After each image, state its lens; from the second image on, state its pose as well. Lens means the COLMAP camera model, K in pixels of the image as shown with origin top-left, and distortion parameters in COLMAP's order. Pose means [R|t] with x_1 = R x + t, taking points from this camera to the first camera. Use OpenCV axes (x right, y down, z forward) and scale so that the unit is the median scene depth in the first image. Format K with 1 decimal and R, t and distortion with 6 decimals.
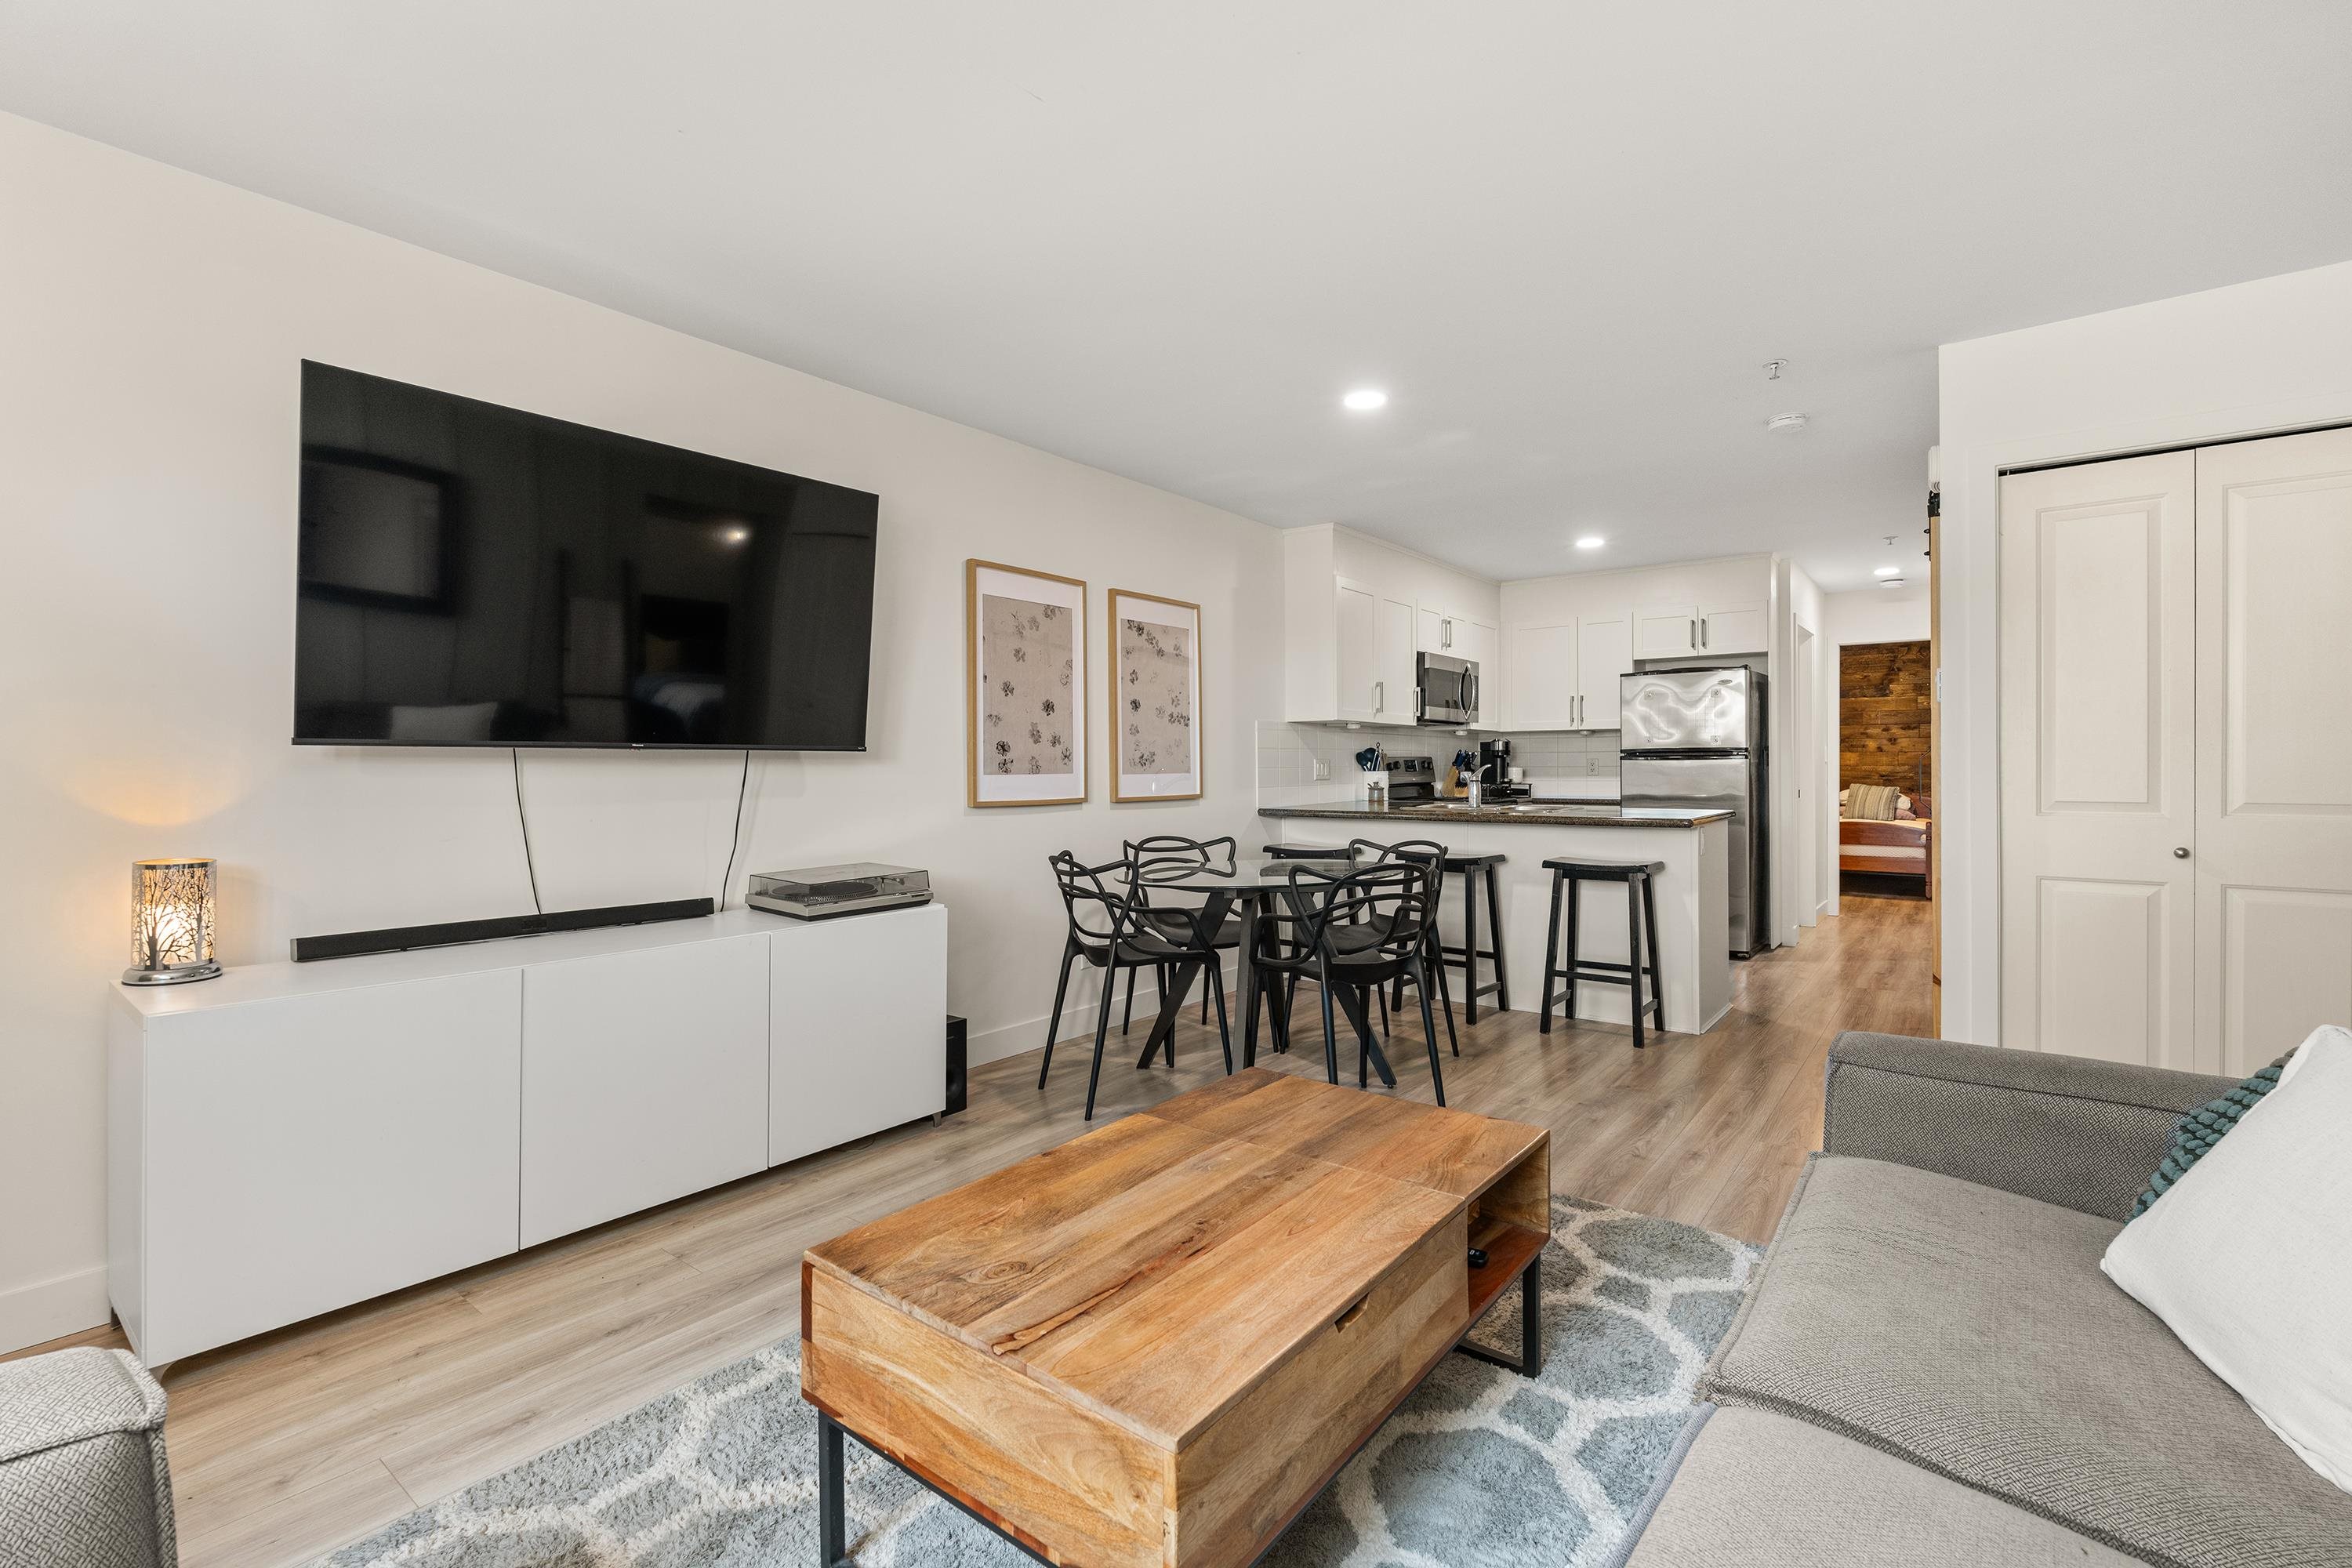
lens RADIAL K [[1045.2, 0, 1196.3], [0, 1045.2, 770.5], [0, 0, 1]] dist [-0.001389, -0.000084]
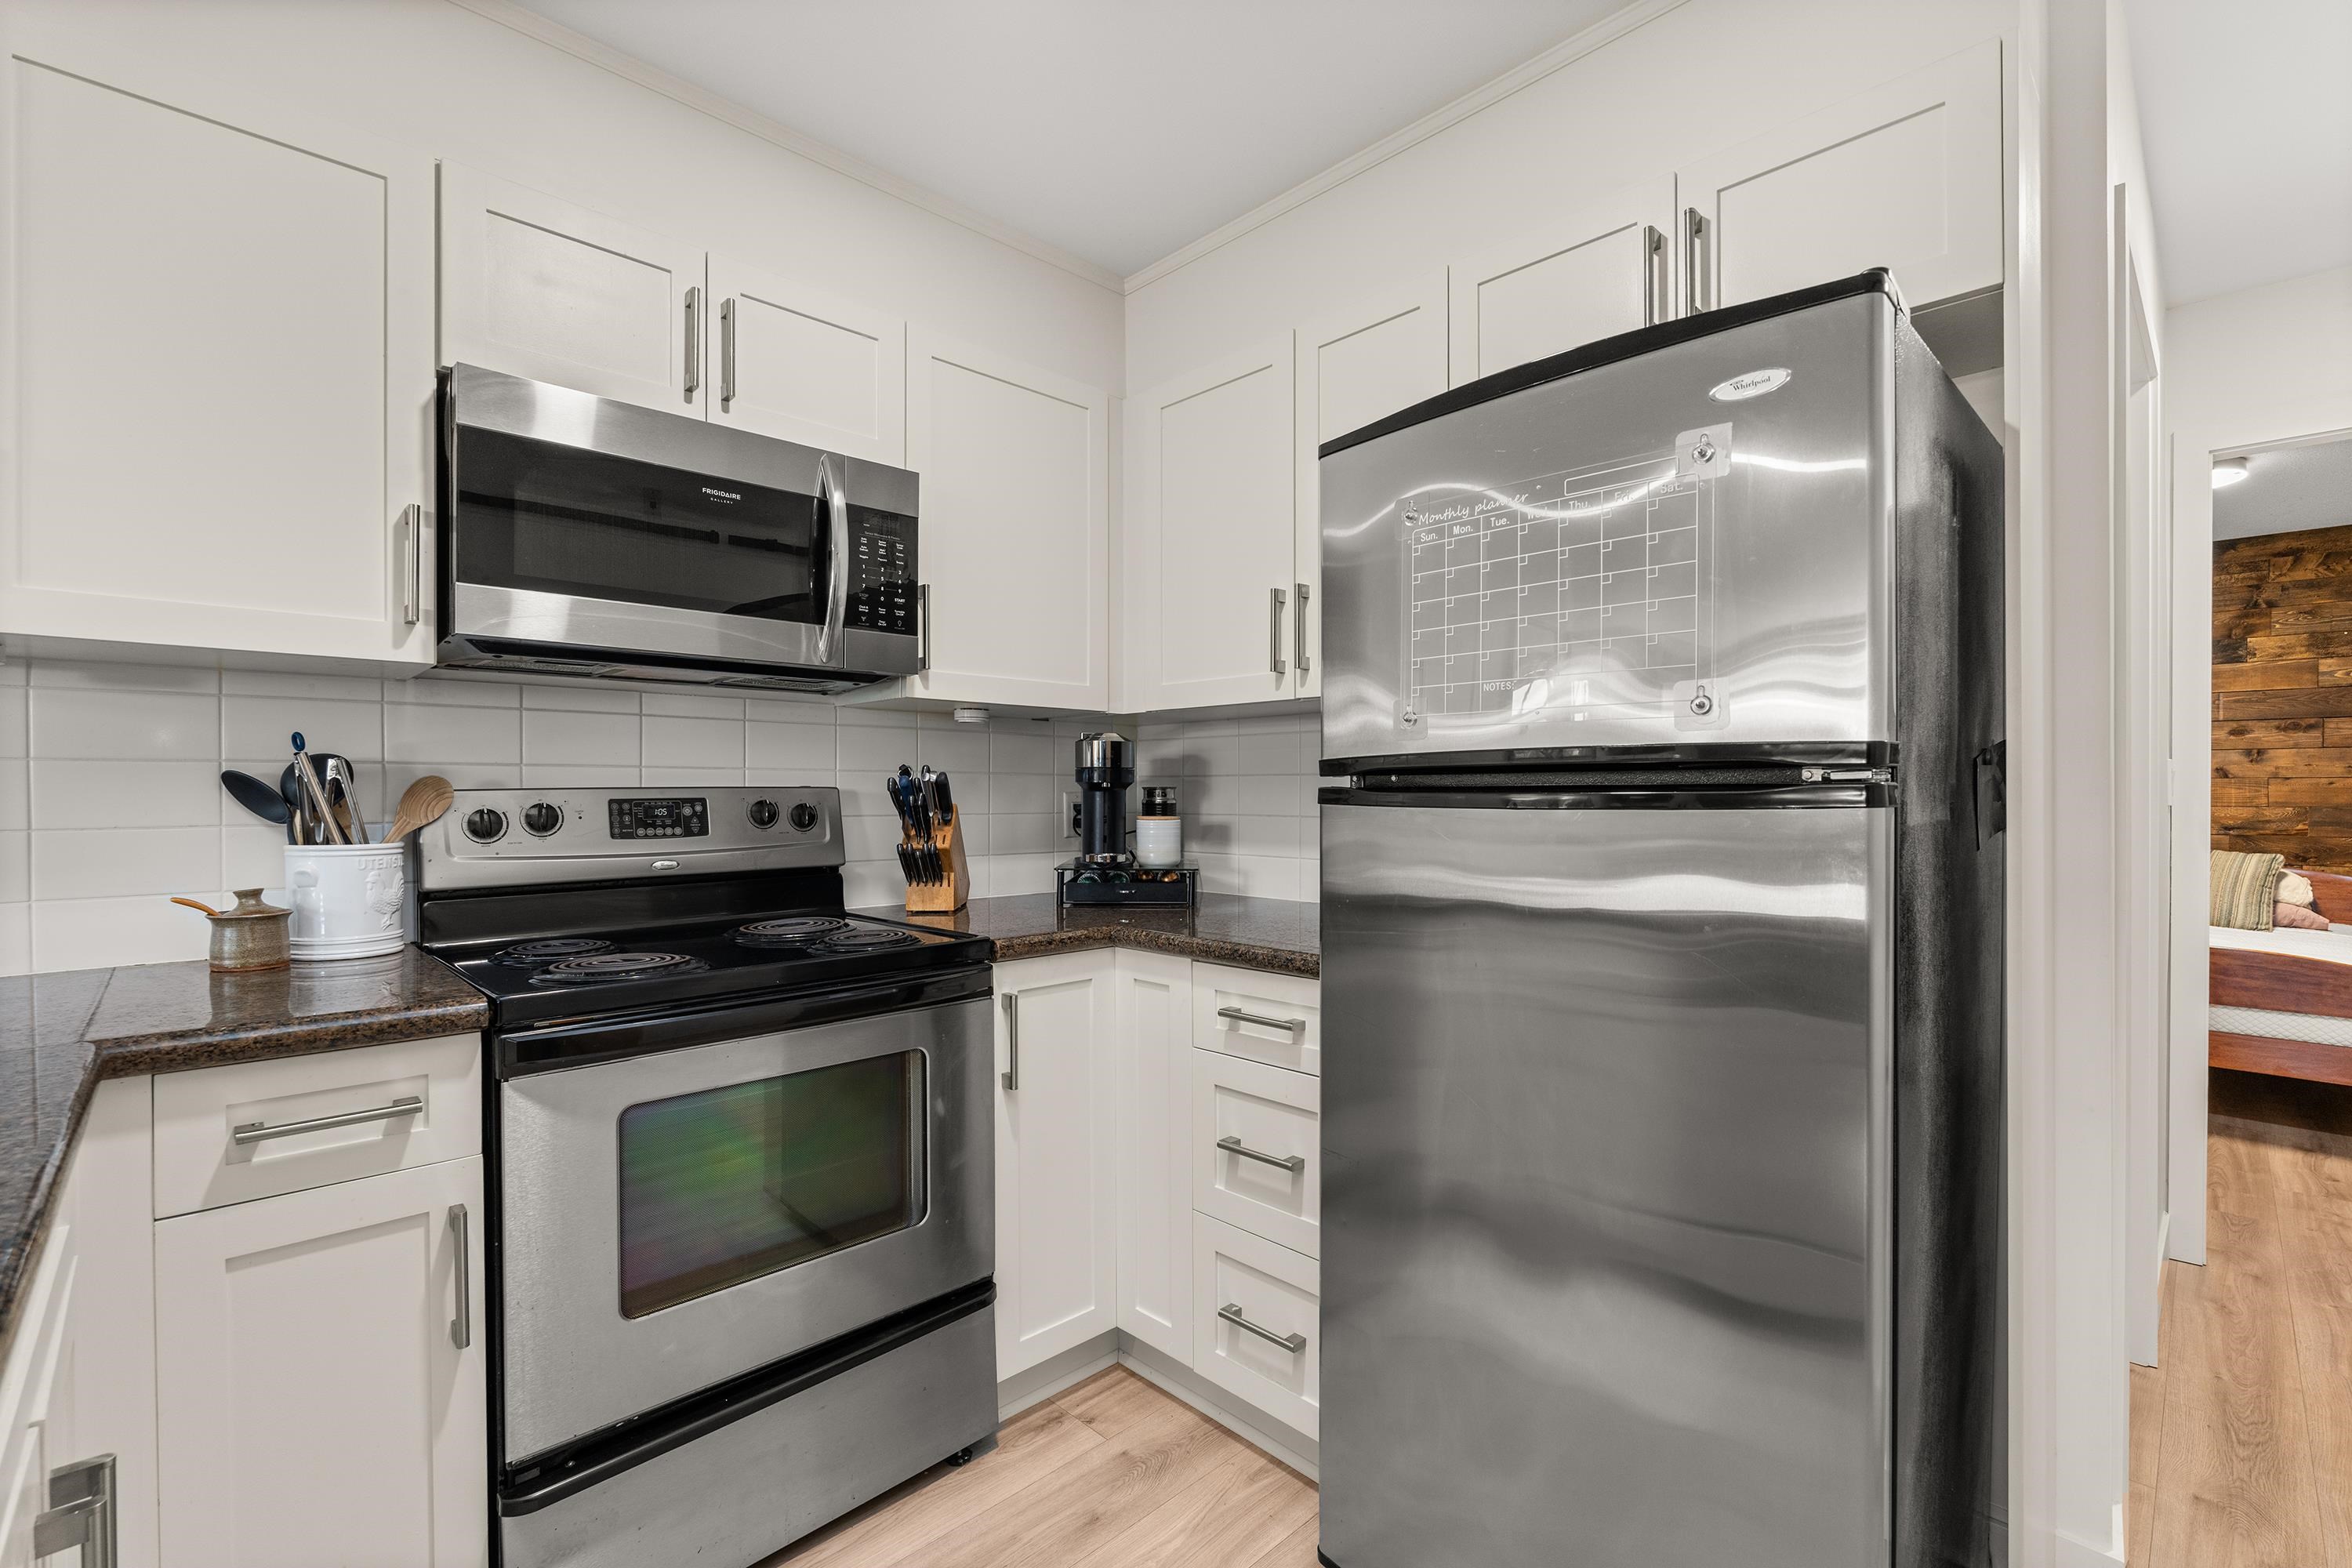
lens RADIAL K [[1030.8, 0, 1178.7], [0, 1030.8, 795.0], [0, 0, 1]] dist [-0.002260, -0.000488]
pose [[0.989275, 0.004301, -0.146003, 0.466997], [-0.004519, 0.999989, -0.001158, -0.013530], [0.145997, 0.001806, 0.989283, 0.869329]]
